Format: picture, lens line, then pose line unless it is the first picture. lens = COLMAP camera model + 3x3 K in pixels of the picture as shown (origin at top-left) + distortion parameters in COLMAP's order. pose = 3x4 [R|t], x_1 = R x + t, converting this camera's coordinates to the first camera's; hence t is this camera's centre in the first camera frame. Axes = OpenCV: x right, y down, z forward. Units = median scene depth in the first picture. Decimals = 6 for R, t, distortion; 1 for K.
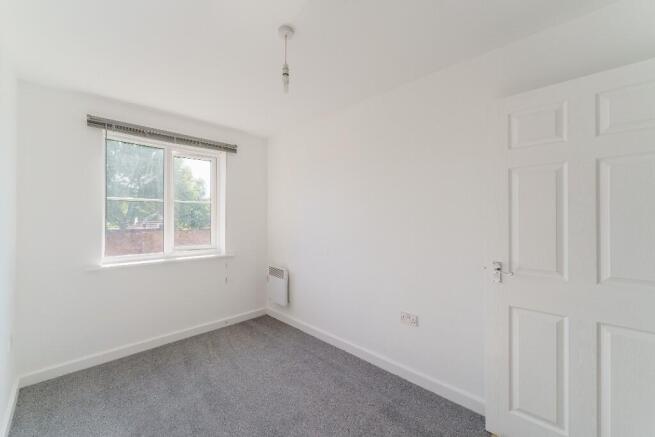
lens RADIAL K [[267.1, 0, 327.5], [0, 267.1, 218.5], [0, 0, 1]] dist [-0.001003, -0.000180]
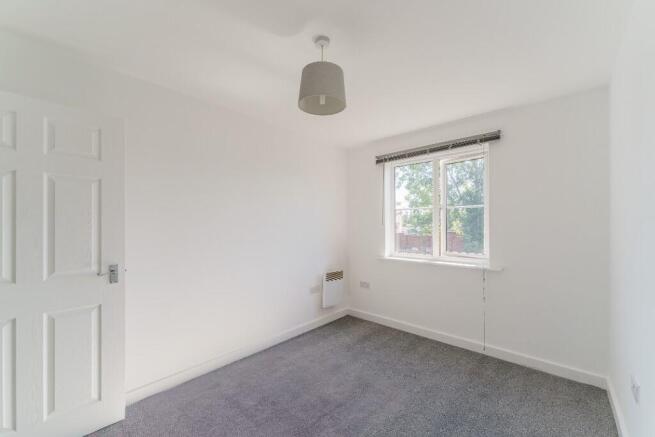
lens RADIAL K [[275.1, 0, 327.0], [0, 275.1, 225.4], [0, 0, 1]] dist [-0.000066, -0.000038]
pose [[-0.017748, -0.000739, -0.999842, 0.549405], [0.002740, 0.999996, -0.000788, 0.003369], [0.999839, -0.002754, -0.017746, 0.595808]]
